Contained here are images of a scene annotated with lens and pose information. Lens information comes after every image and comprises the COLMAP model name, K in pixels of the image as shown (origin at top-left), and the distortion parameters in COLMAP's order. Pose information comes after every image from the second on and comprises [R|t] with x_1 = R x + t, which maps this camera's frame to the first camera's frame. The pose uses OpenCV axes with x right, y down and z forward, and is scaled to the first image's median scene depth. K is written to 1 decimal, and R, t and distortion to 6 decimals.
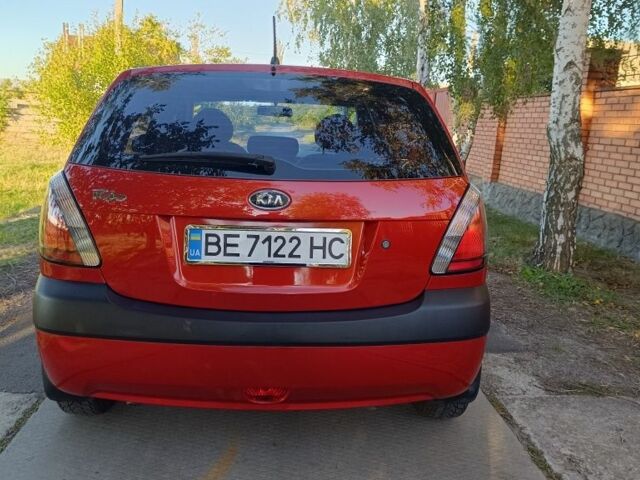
lens RADIAL K [[589.1, 0, 320.0], [0, 589.1, 240.0], [0, 0, 1]] dist [0.024262, -0.002446]
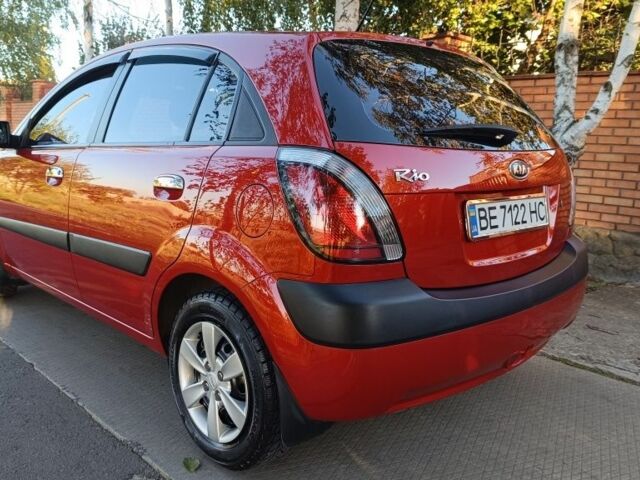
lens RADIAL K [[589.1, 0, 320.0], [0, 589.1, 240.0], [0, 0, 1]] dist [0.024262, -0.002446]
pose [[0.752615, -0.126547, 0.646186, -1.025516], [0.126103, 0.990895, 0.047181, -0.037987], [-0.646273, 0.045977, 0.761720, 0.421503]]
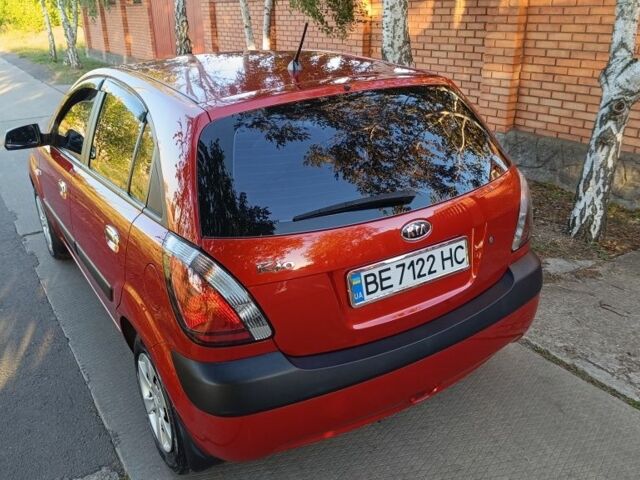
lens RADIAL K [[589.1, 0, 320.0], [0, 589.1, 240.0], [0, 0, 1]] dist [0.024262, -0.002446]
pose [[0.872684, -0.250139, 0.419348, -0.673986], [0.165789, 0.959591, 0.227377, -0.315742], [-0.459278, -0.128905, 0.878890, 0.135549]]
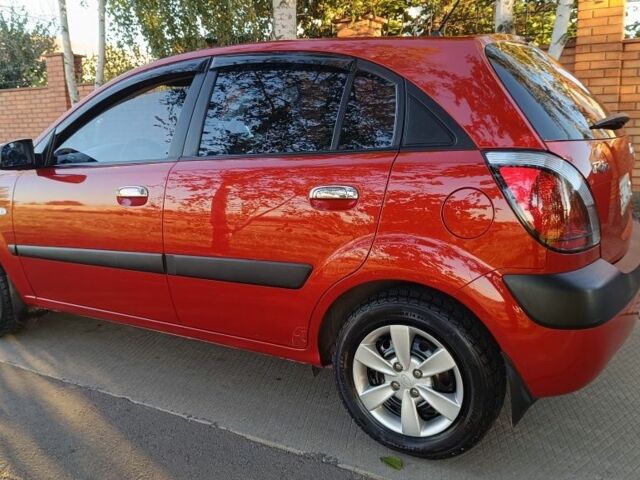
lens RADIAL K [[585.0, 0, 320.0], [0, 585.0, 240.0], [0, 0, 1]] dist [0.039502, 0.000608]
pose [[0.549588, -0.208438, 0.809016, -1.419773], [0.206253, 0.972253, 0.110381, -0.163878], [-0.809576, 0.106198, 0.577329, 0.814022]]
